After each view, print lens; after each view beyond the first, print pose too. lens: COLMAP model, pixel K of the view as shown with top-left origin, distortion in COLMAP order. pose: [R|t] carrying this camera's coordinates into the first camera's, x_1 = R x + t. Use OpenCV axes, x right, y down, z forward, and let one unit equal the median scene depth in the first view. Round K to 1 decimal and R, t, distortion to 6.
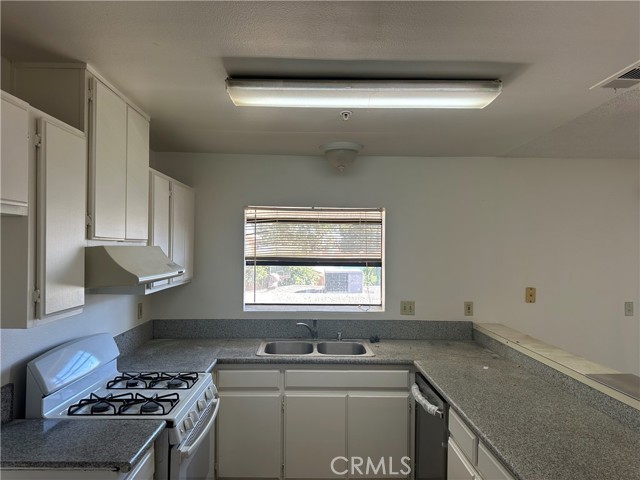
lens RADIAL K [[451.9, 0, 320.0], [0, 451.9, 240.0], [0, 0, 1]] dist [-0.003456, -0.000488]
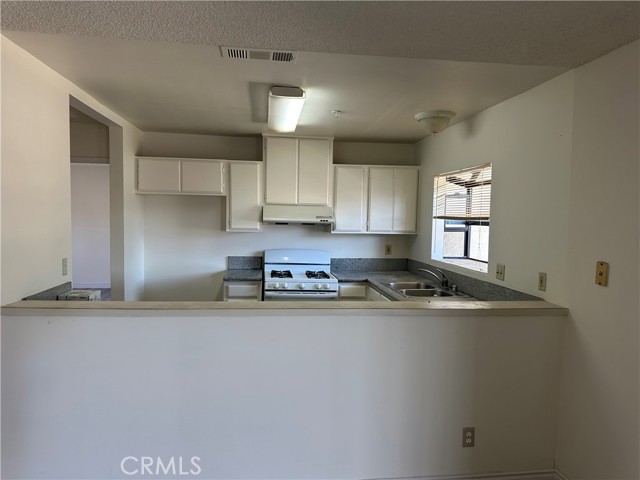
lens RADIAL K [[451.9, 0, 320.0], [0, 451.9, 240.0], [0, 0, 1]] dist [-0.003456, -0.000488]
pose [[0.055092, 0.037341, -0.997783, 1.066169], [-0.000363, 0.999301, 0.037378, 0.057222], [0.998481, -0.001697, 0.055068, 0.606542]]
